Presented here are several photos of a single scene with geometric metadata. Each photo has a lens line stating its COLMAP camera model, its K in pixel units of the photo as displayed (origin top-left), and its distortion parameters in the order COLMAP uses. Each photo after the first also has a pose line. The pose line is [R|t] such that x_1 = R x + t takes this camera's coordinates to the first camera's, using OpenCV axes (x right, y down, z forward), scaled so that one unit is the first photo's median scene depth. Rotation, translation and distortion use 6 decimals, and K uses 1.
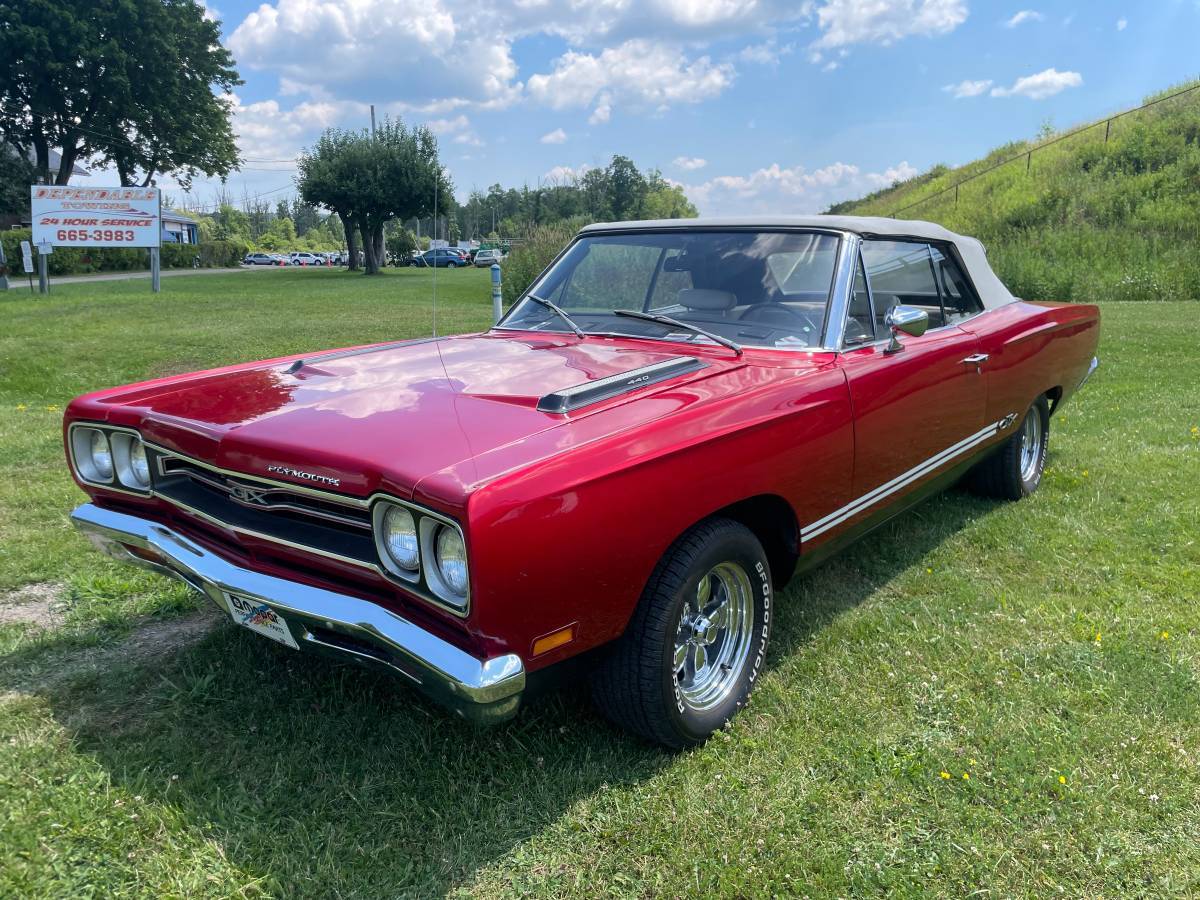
lens RADIAL K [[908.2, 0, 604.8], [0, 908.2, 423.0], [0, 0, 1]] dist [0.064071, -0.090956]
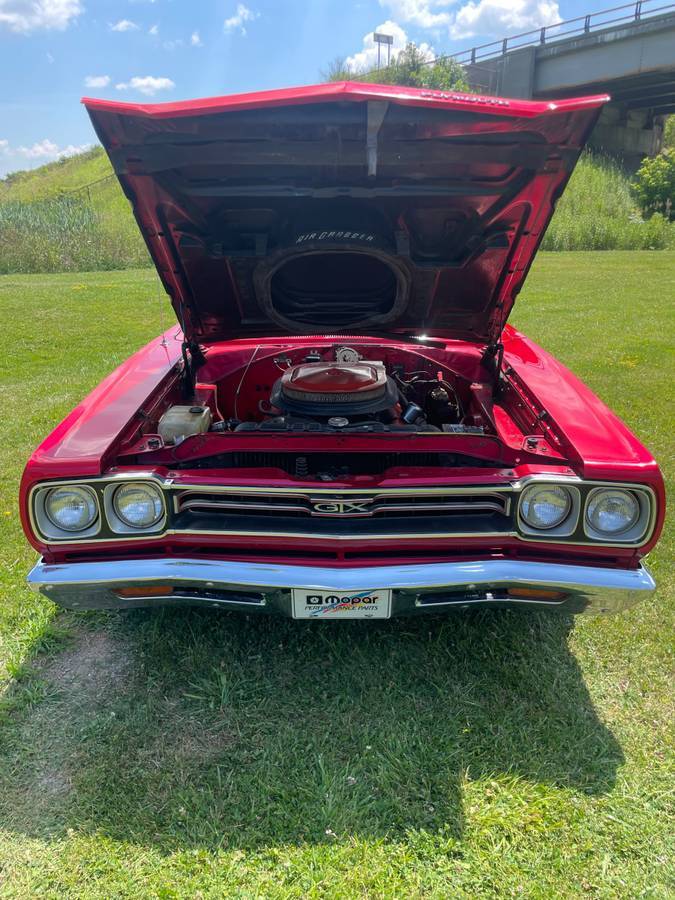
lens RADIAL K [[681.1, 0, 339.4], [0, 681.1, 446.8], [0, 0, 1]] dist [0.064071, -0.090956]
pose [[0.780975, -0.195921, 0.593037, -0.730514], [0.110862, 0.977932, 0.177084, -0.122746], [-0.614644, -0.072552, 0.785461, 0.273707]]
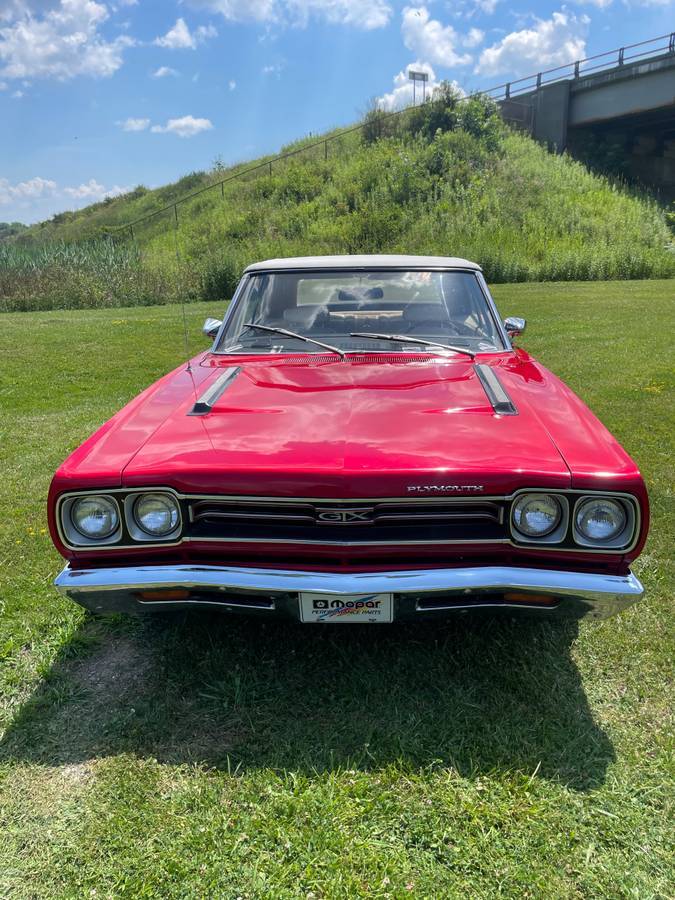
lens RADIAL K [[681.1, 0, 352.9], [0, 681.1, 459.2], [0, 0, 1]] dist [0.064071, -0.090956]
pose [[0.802095, -0.182035, 0.568777, -0.732538], [0.120443, 0.982150, 0.144484, -0.105890], [-0.584925, -0.047385, 0.809702, 0.208379]]
